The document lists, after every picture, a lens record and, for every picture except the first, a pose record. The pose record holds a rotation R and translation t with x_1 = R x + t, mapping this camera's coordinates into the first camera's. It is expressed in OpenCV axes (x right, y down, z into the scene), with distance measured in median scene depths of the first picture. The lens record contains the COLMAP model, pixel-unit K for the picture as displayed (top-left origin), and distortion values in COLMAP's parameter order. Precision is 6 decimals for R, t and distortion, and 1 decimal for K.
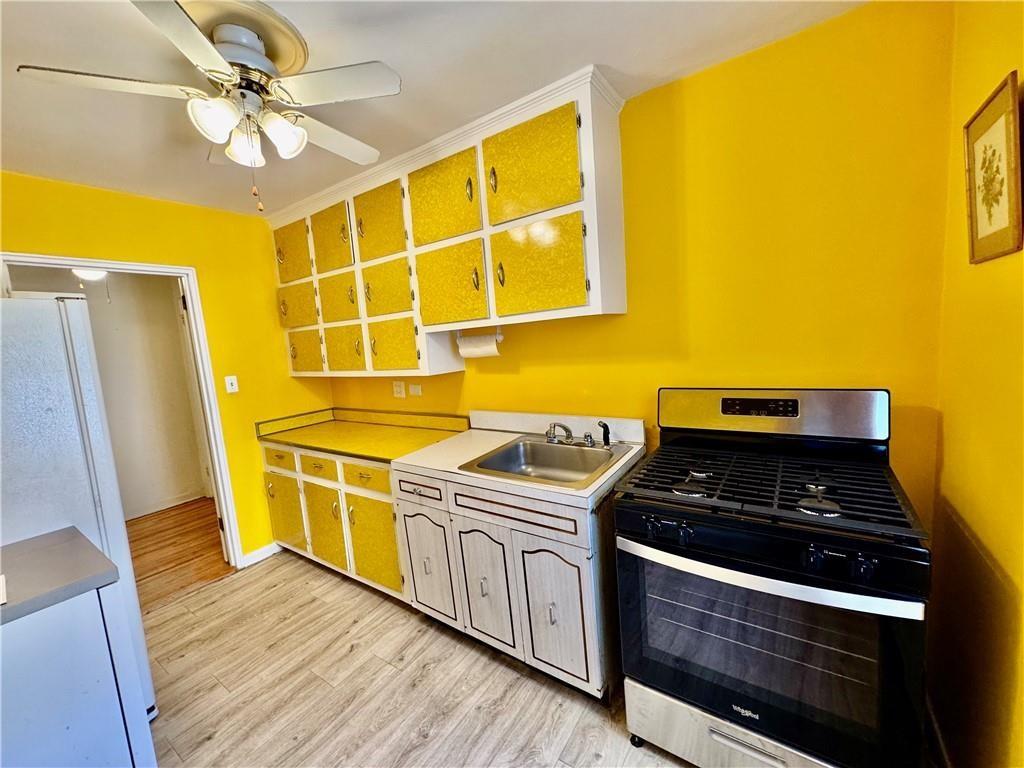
lens RADIAL K [[409.4, 0, 512.0], [0, 409.4, 384.0], [0, 0, 1]] dist [0.000048, 0.000139]
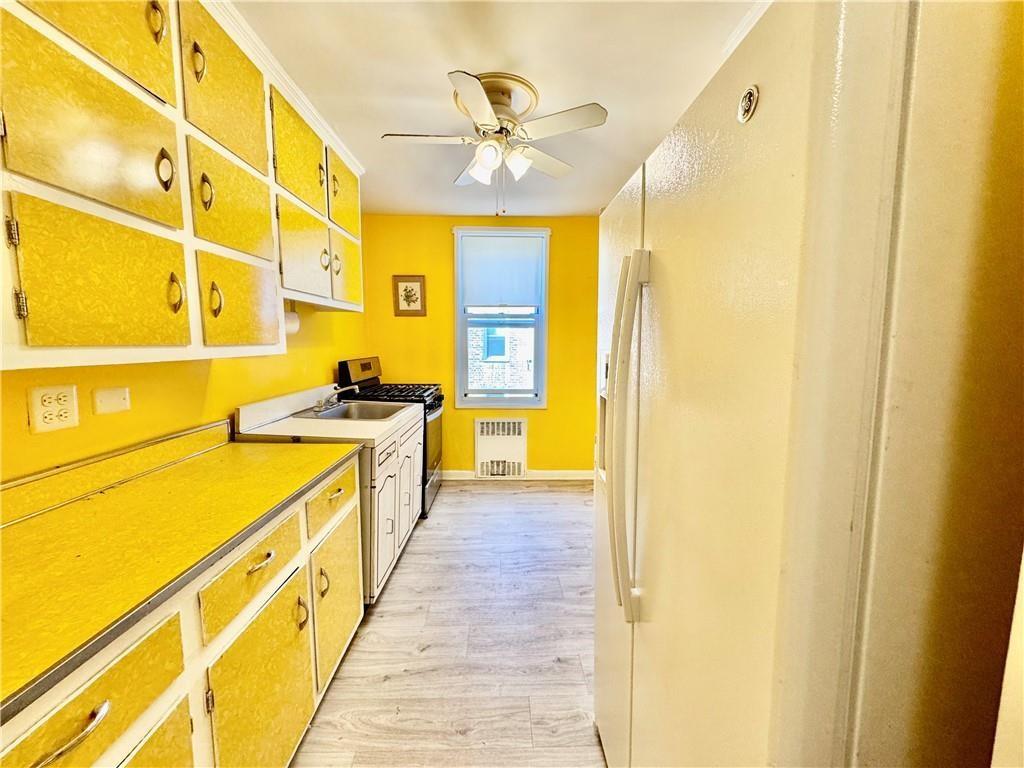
lens RADIAL K [[409.4, 0, 512.0], [0, 409.4, 384.0], [0, 0, 1]] dist [0.000048, 0.000139]
pose [[-0.589662, -0.006198, 0.807627, -1.095958], [0.134263, 0.985304, 0.105589, 0.010532], [-0.796412, 0.170696, -0.580164, 1.142521]]
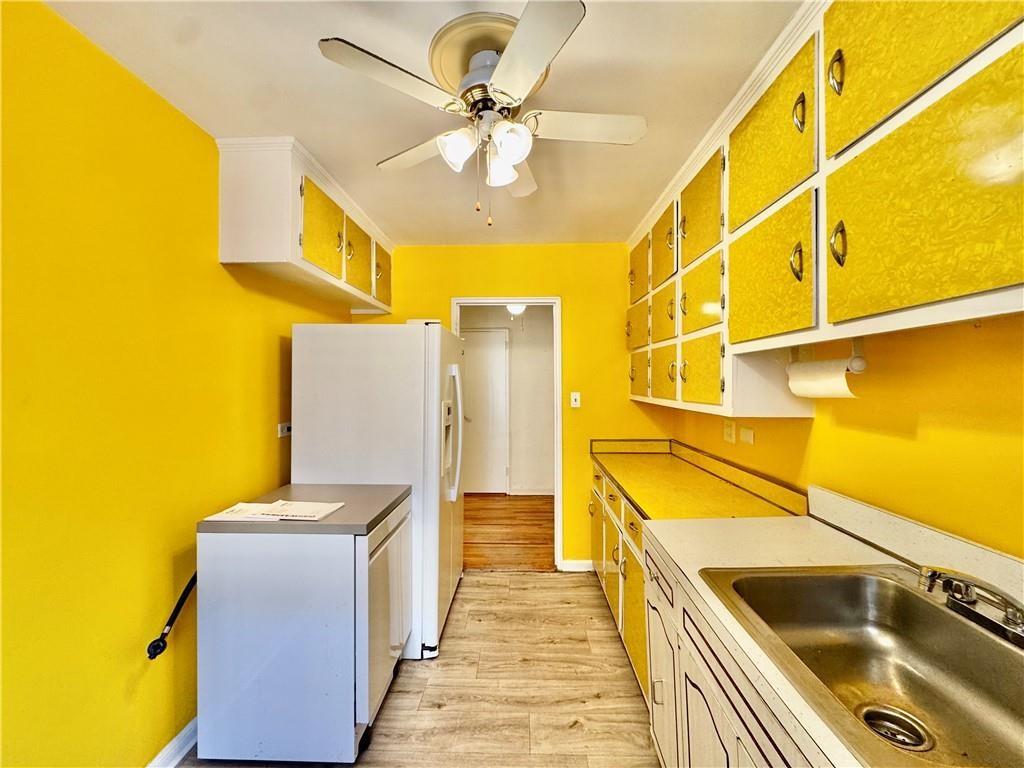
lens RADIAL K [[409.4, 0, 512.0], [0, 409.4, 384.0], [0, 0, 1]] dist [0.000048, 0.000139]
pose [[0.538895, 0.075747, -0.838960, 0.172474], [-0.132604, 0.991160, 0.004312, -0.029648], [0.831870, 0.108925, 0.544176, 0.326369]]
